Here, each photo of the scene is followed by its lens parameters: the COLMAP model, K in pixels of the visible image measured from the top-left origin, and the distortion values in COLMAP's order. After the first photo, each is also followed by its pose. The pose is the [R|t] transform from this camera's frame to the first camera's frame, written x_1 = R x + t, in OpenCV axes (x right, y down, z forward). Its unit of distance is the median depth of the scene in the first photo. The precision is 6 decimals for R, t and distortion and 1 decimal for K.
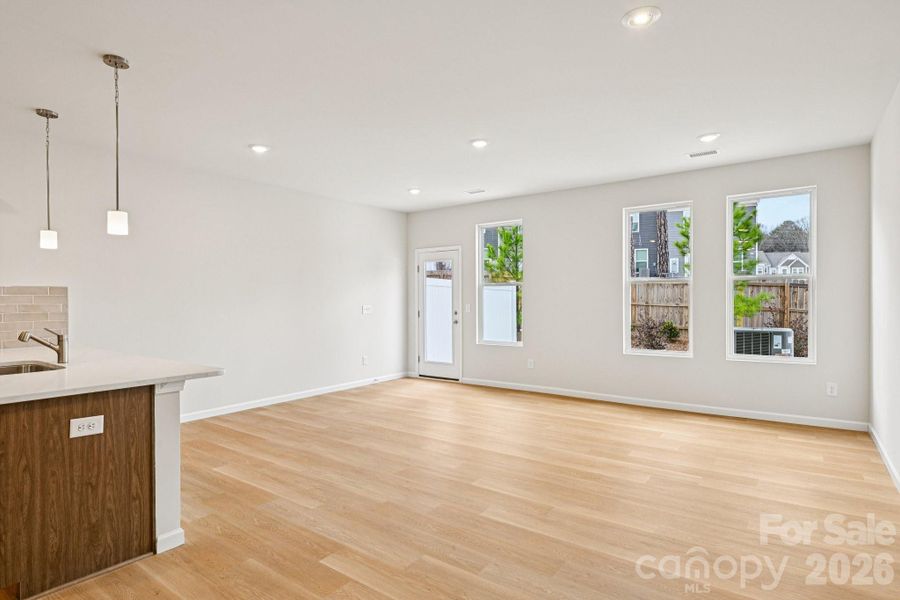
lens RADIAL K [[395.8, 0, 450.0], [0, 395.8, 302.4], [0, 0, 1]] dist [0.001498, 0.000169]
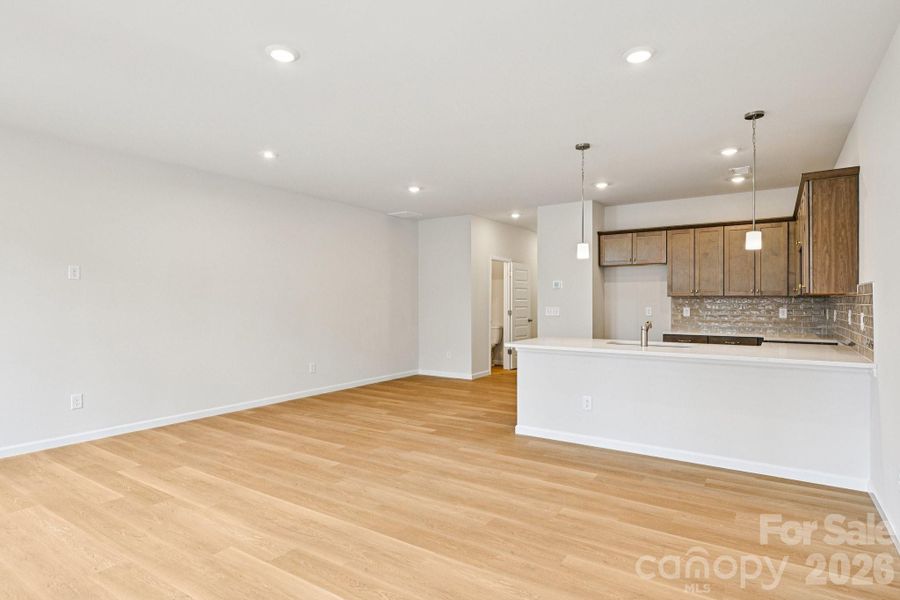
lens RADIAL K [[395.8, 0, 450.0], [0, 395.8, 302.4], [0, 0, 1]] dist [0.001498, 0.000169]
pose [[-0.998358, 0.006988, -0.056856, -0.197240], [0.006396, 0.999924, 0.010577, -0.017860], [0.056926, 0.010196, -0.998326, 2.092511]]
